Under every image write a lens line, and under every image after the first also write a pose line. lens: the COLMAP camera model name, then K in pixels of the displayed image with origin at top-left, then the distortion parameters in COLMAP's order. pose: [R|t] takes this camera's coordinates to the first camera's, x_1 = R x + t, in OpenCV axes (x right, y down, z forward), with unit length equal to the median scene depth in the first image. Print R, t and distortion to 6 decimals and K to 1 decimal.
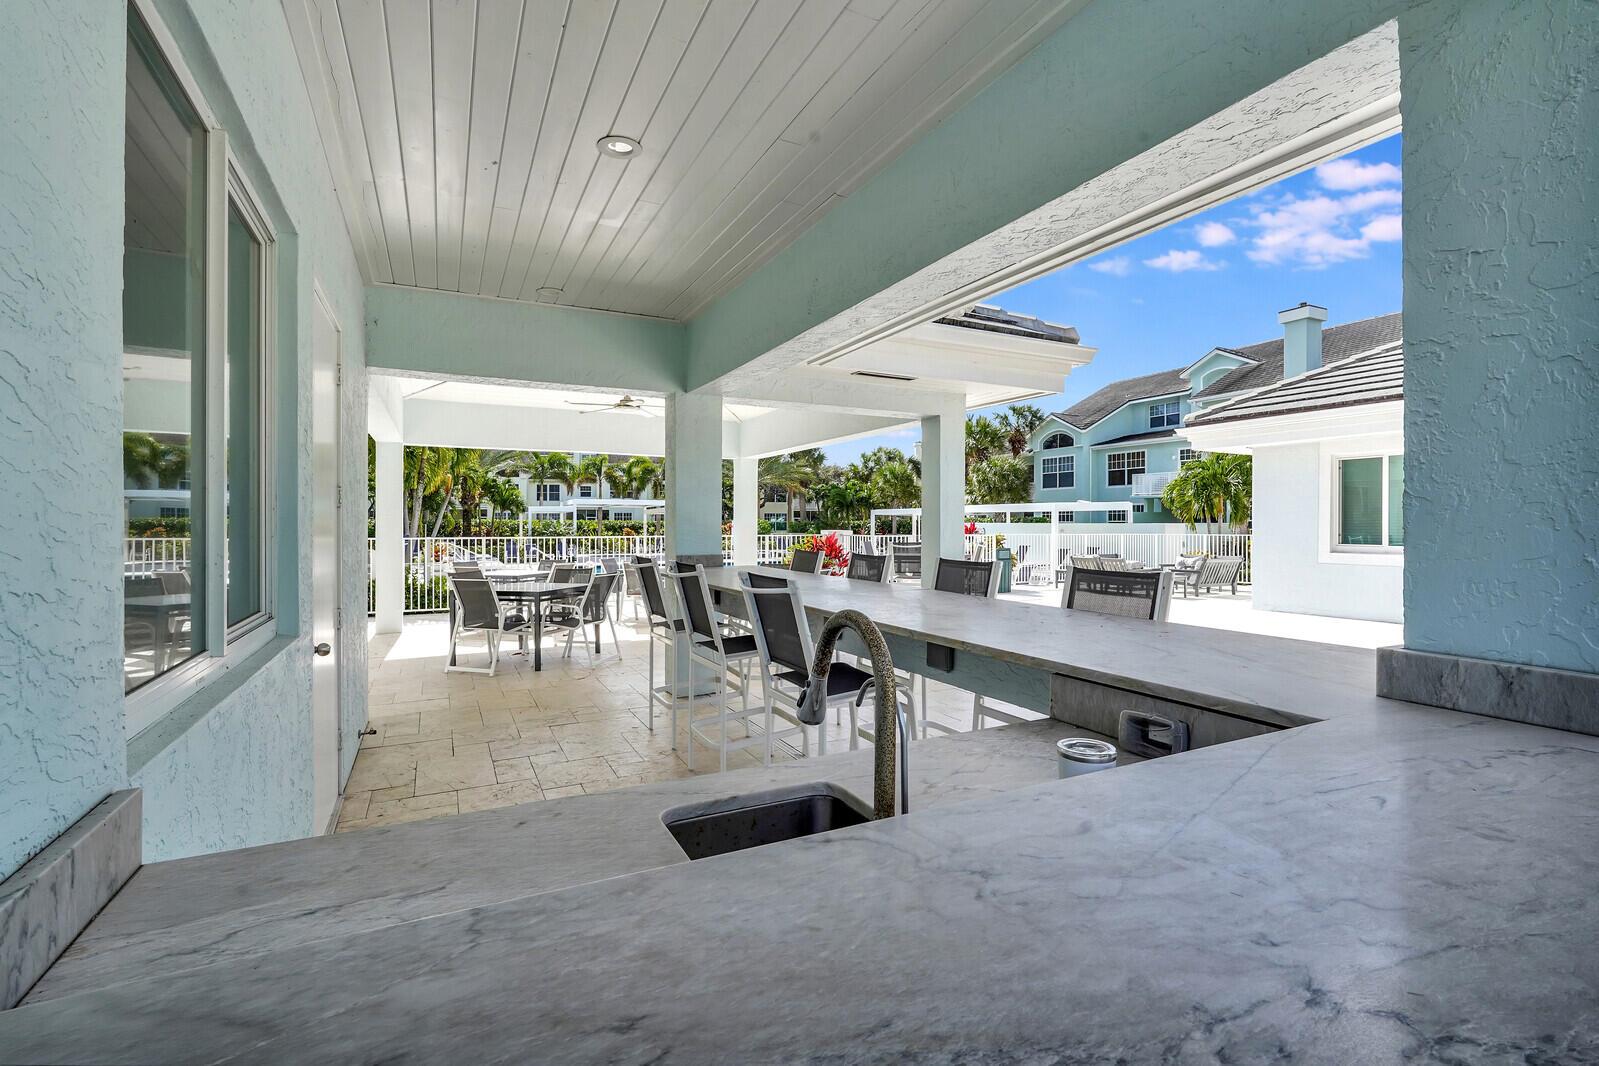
lens RADIAL K [[715.6, 0, 799.4], [0, 715.6, 526.0], [0, 0, 1]] dist [-0.004243, -0.000903]
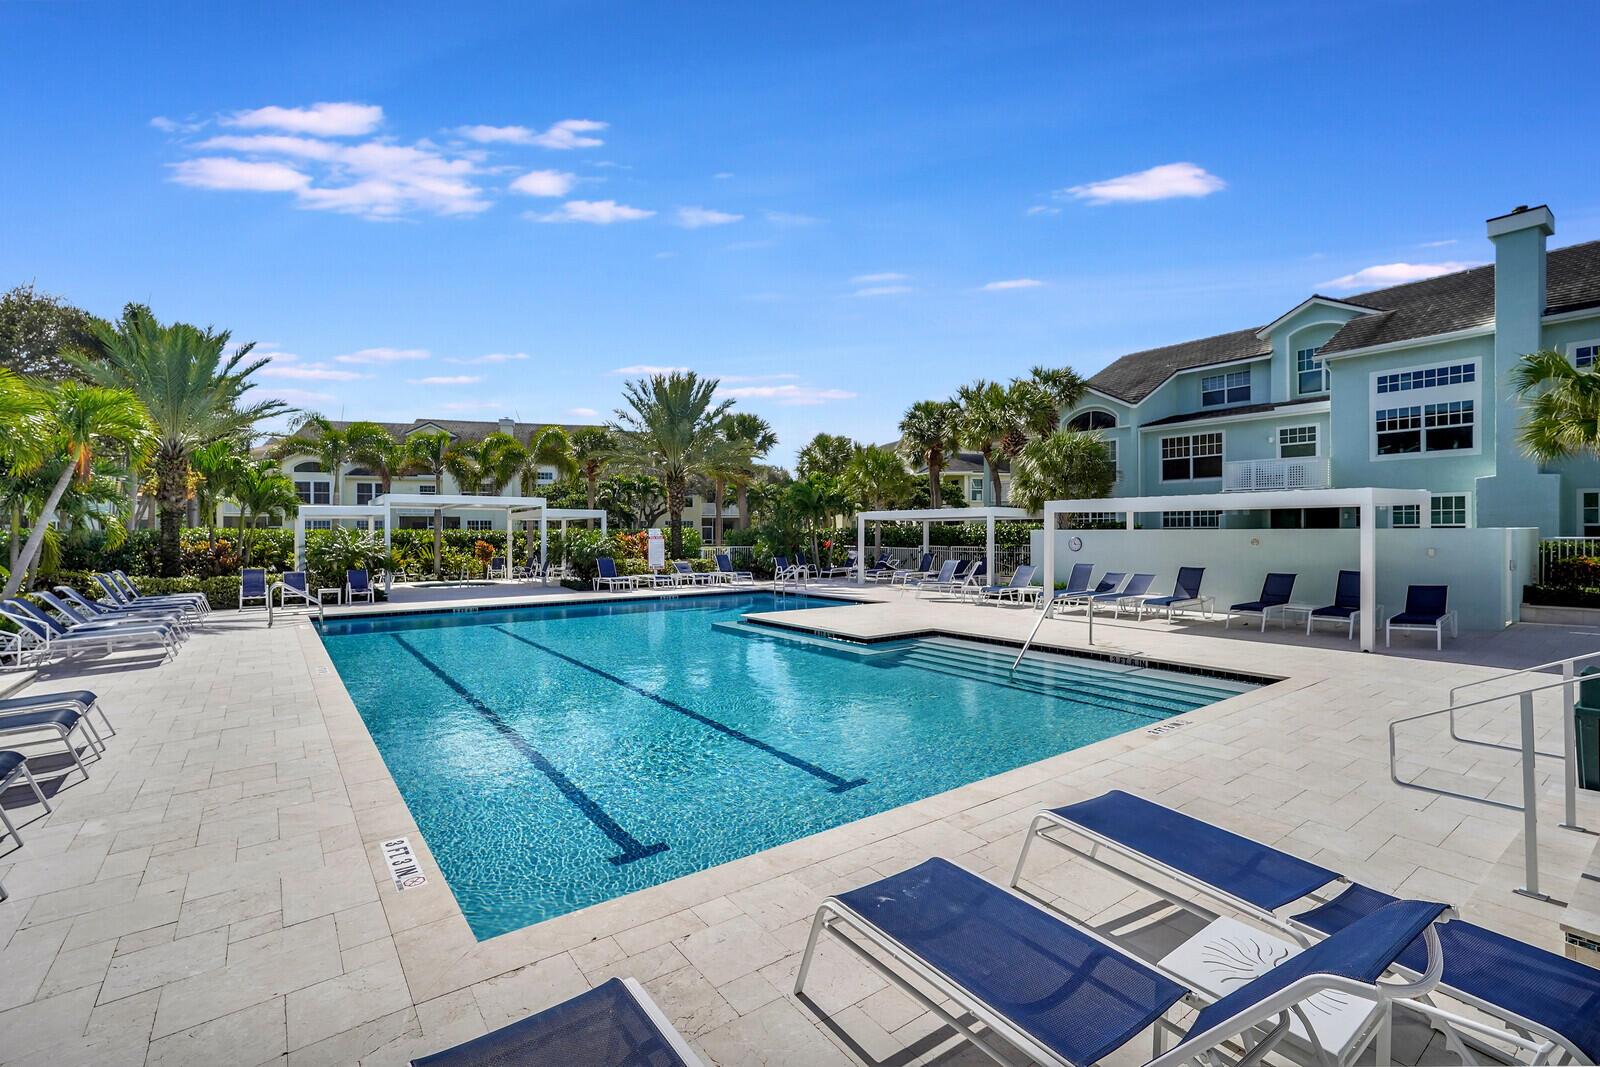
lens RADIAL K [[716.0, 0, 801.1], [0, 716.0, 531.5], [0, 0, 1]] dist [-0.004243, -0.000903]
pose [[0.984645, -0.004758, 0.174503, -0.069705], [0.005674, 0.999973, -0.004748, -0.001188], [-0.174476, 0.005666, 0.984645, 0.319528]]
